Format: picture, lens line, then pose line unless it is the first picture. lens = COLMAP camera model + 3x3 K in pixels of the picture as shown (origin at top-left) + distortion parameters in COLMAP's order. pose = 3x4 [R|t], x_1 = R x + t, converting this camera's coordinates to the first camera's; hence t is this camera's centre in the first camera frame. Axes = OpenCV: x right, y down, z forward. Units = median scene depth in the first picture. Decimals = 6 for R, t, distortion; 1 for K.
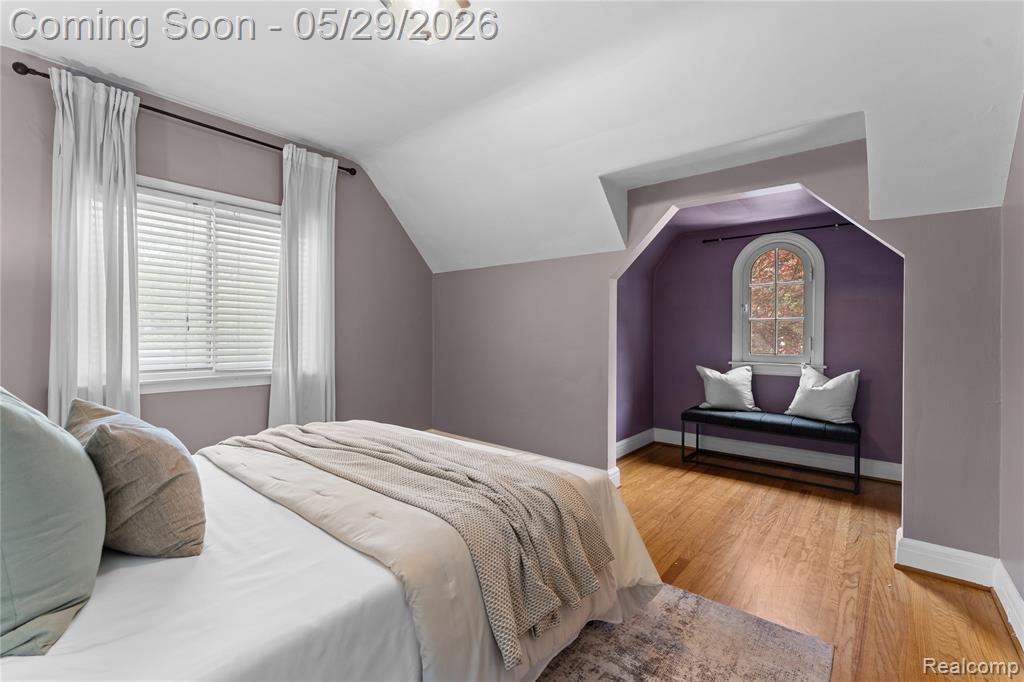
lens RADIAL K [[440.1, 0, 509.2], [0, 440.1, 341.6], [0, 0, 1]] dist [0.000996, 0.000069]
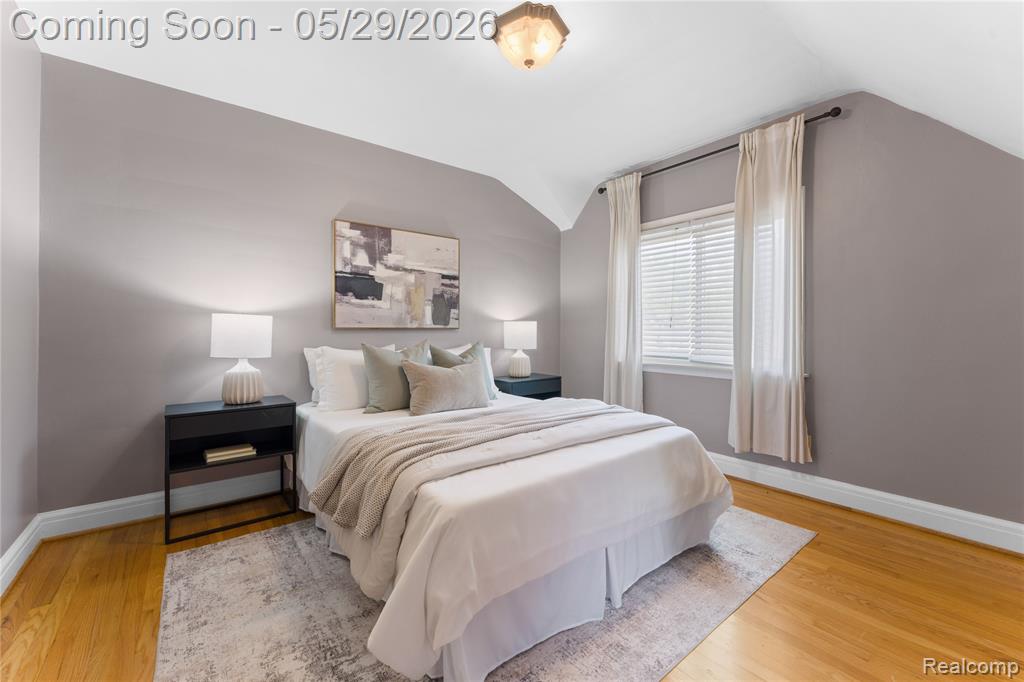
lens RADIAL K [[418.9, 0, 510.3], [0, 418.9, 332.0], [0, 0, 1]] dist [-0.001181, -0.000040]
pose [[-0.217011, -0.000220, -0.976169, 0.563443], [-0.022027, 0.999746, 0.004671, -0.007175], [0.975921, 0.022516, -0.216960, 0.772189]]
